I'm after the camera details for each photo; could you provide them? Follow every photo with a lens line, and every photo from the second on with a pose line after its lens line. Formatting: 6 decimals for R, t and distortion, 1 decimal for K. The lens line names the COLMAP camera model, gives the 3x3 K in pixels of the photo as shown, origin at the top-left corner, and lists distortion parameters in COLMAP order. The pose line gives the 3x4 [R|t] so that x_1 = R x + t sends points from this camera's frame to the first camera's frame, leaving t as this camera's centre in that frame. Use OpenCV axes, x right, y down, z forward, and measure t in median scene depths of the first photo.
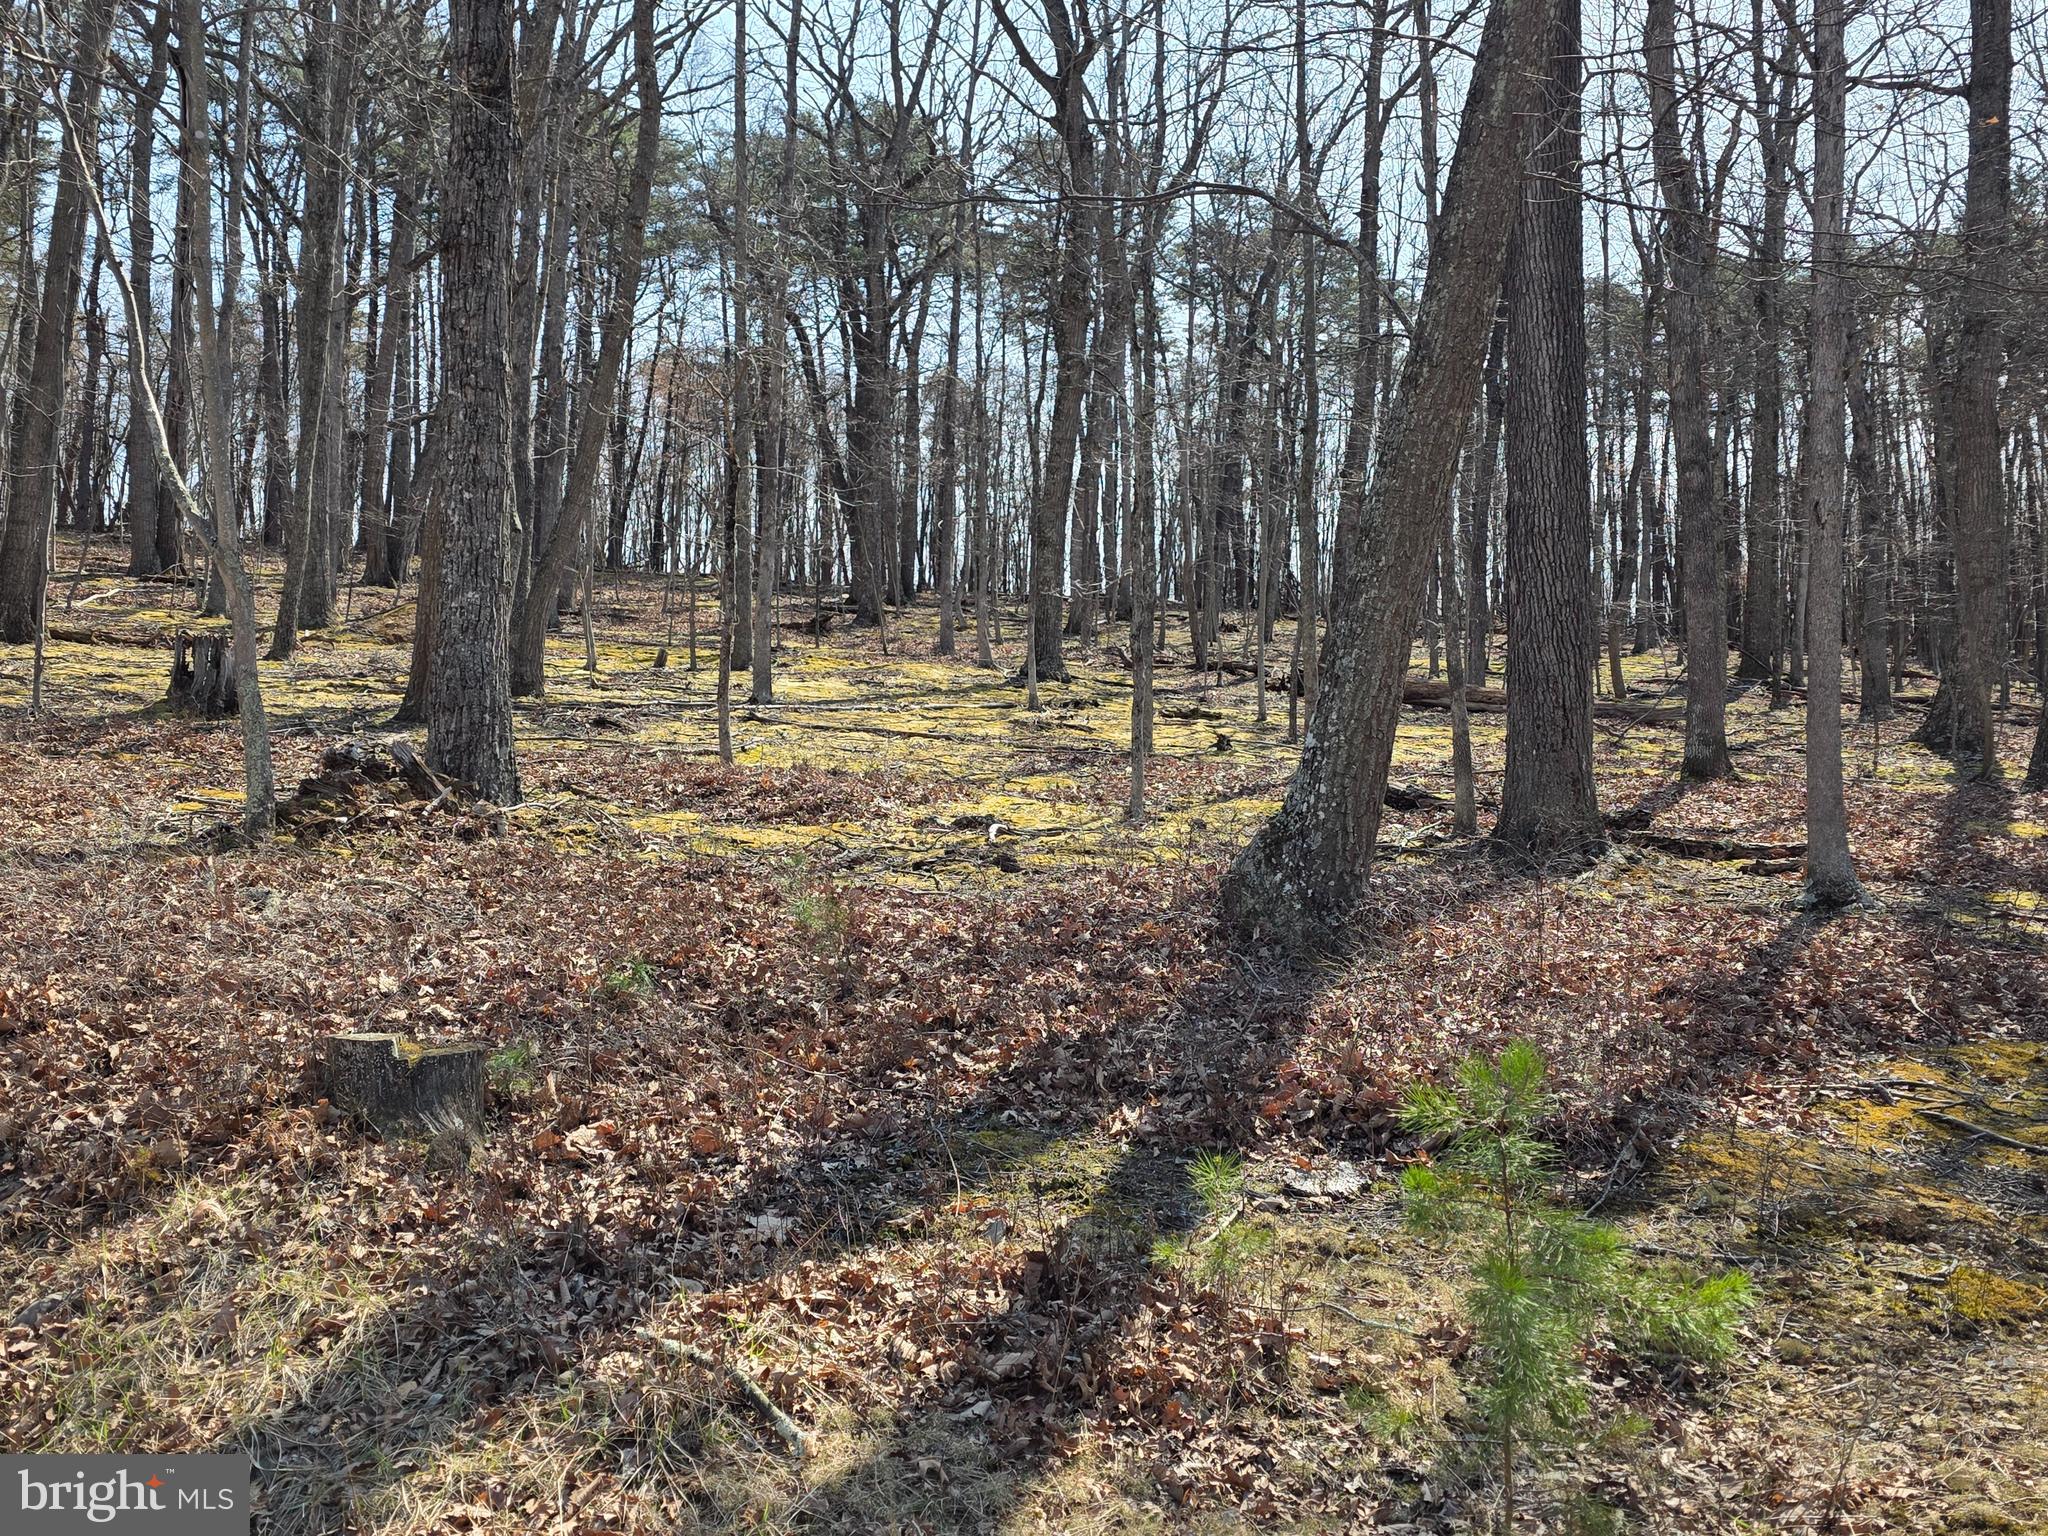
lens RADIAL K [[1928.2, 0, 1017.8], [0, 1928.2, 716.0], [0, 0, 1]] dist [0.112892, -0.154448]
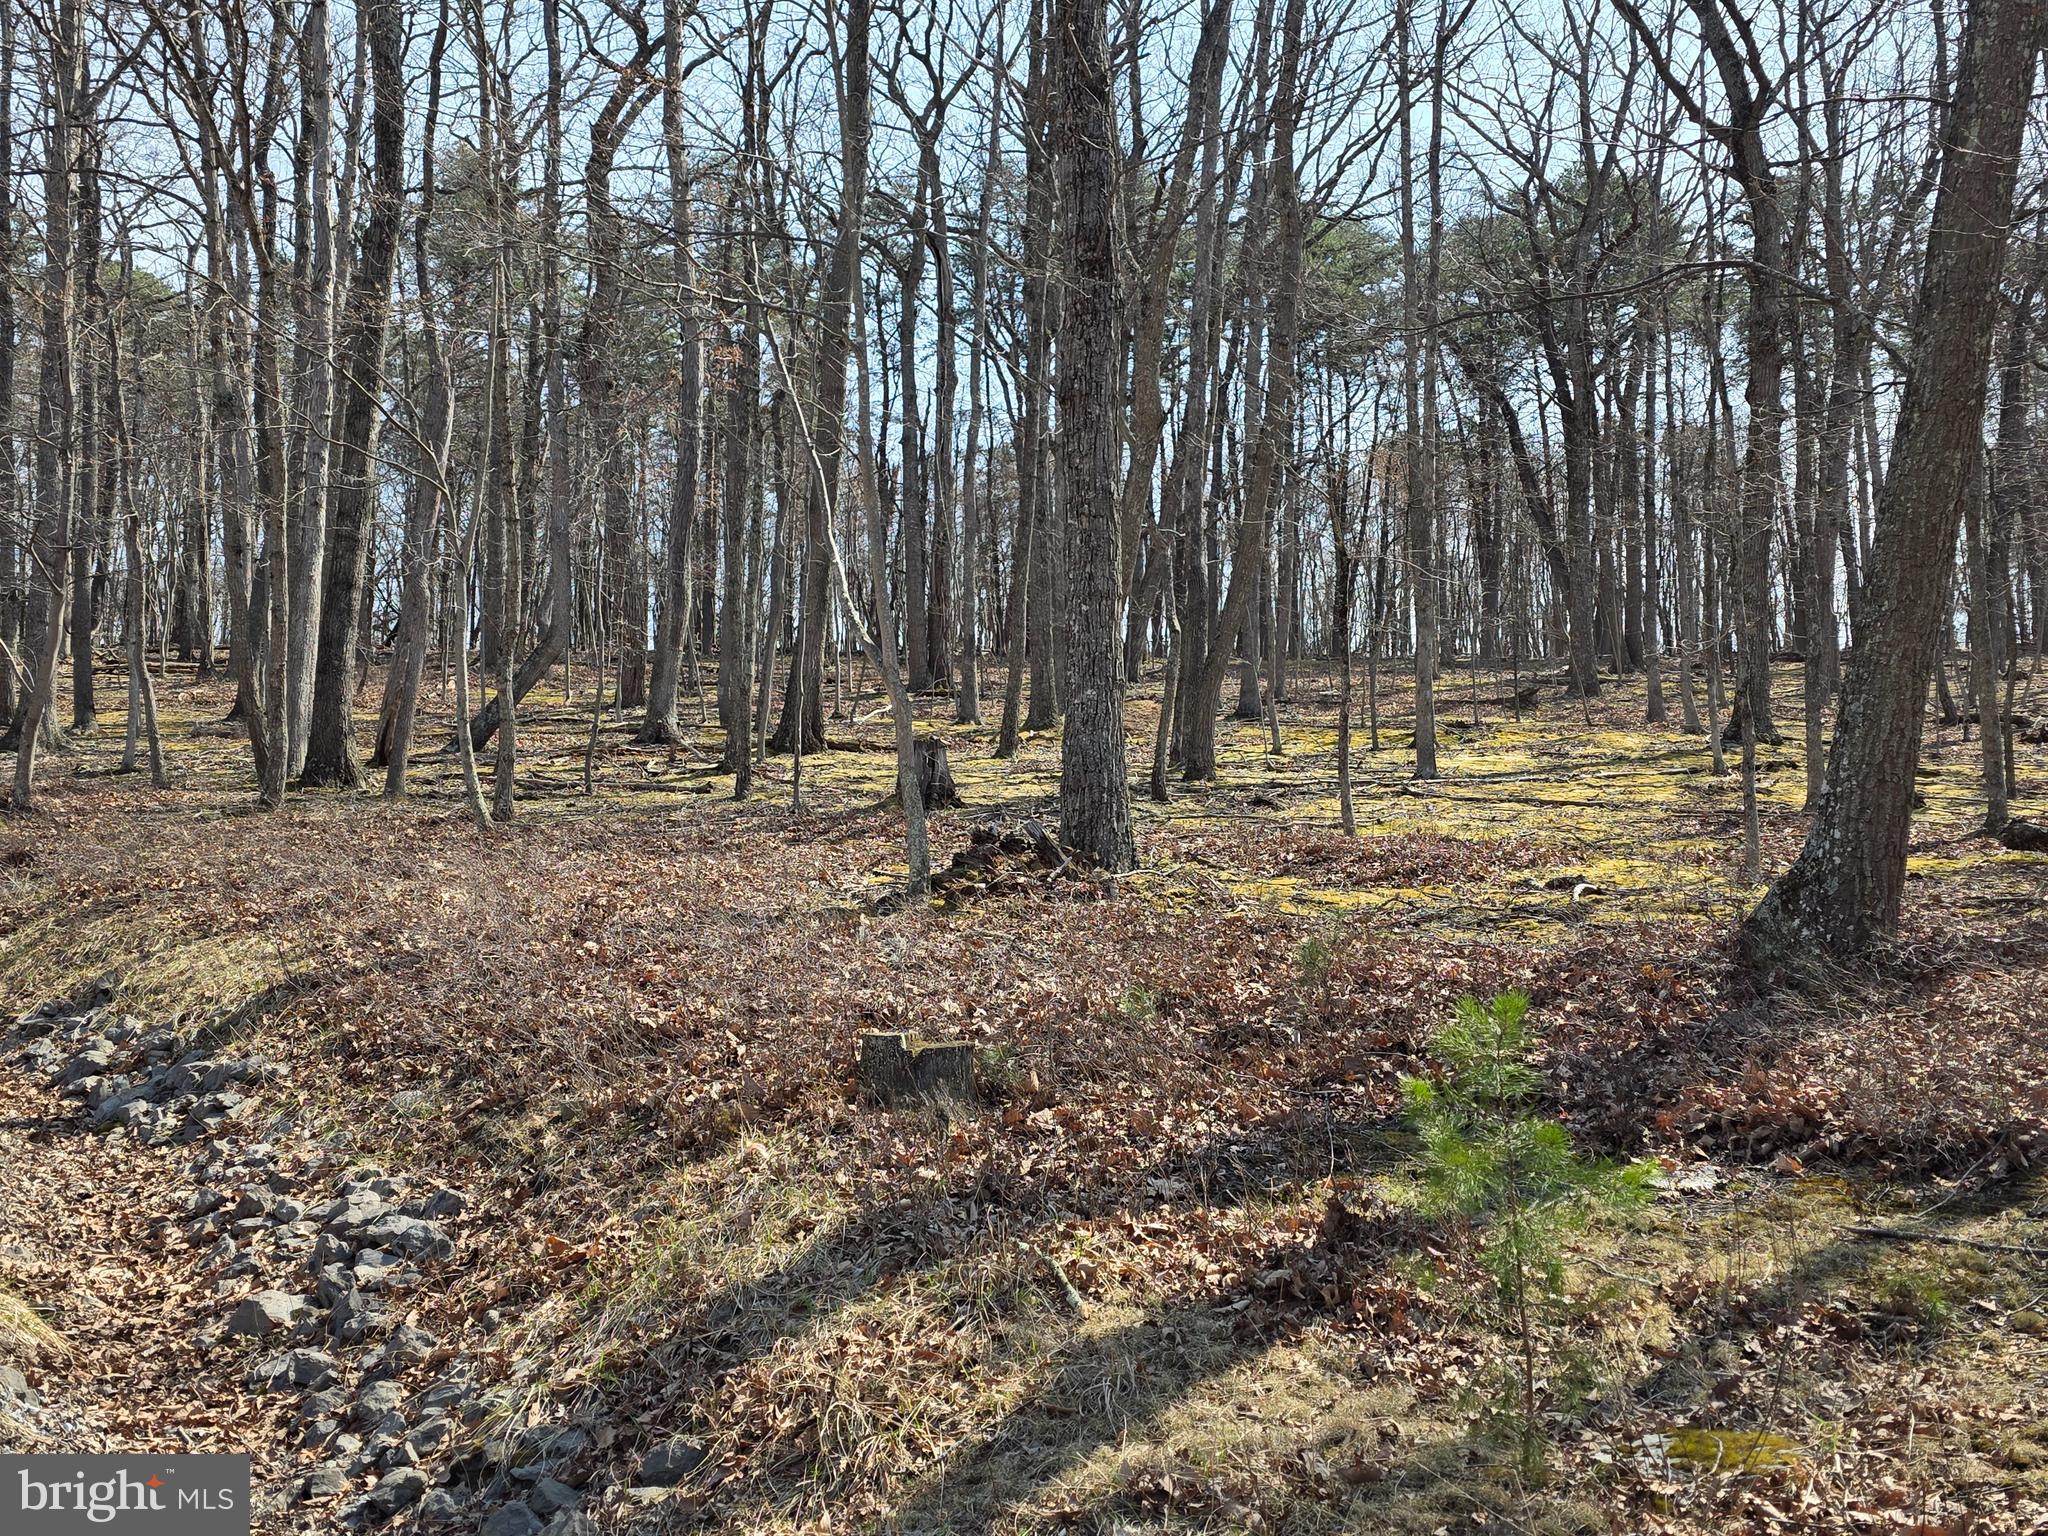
lens RADIAL K [[1921.8, 0, 1031.3], [0, 1921.8, 713.5], [0, 0, 1]] dist [0.106684, -0.141943]
pose [[0.929031, -0.054462, -0.365972, 0.096865], [0.038191, 0.997939, -0.051559, 0.007522], [0.368026, 0.033923, 0.929196, -0.071184]]
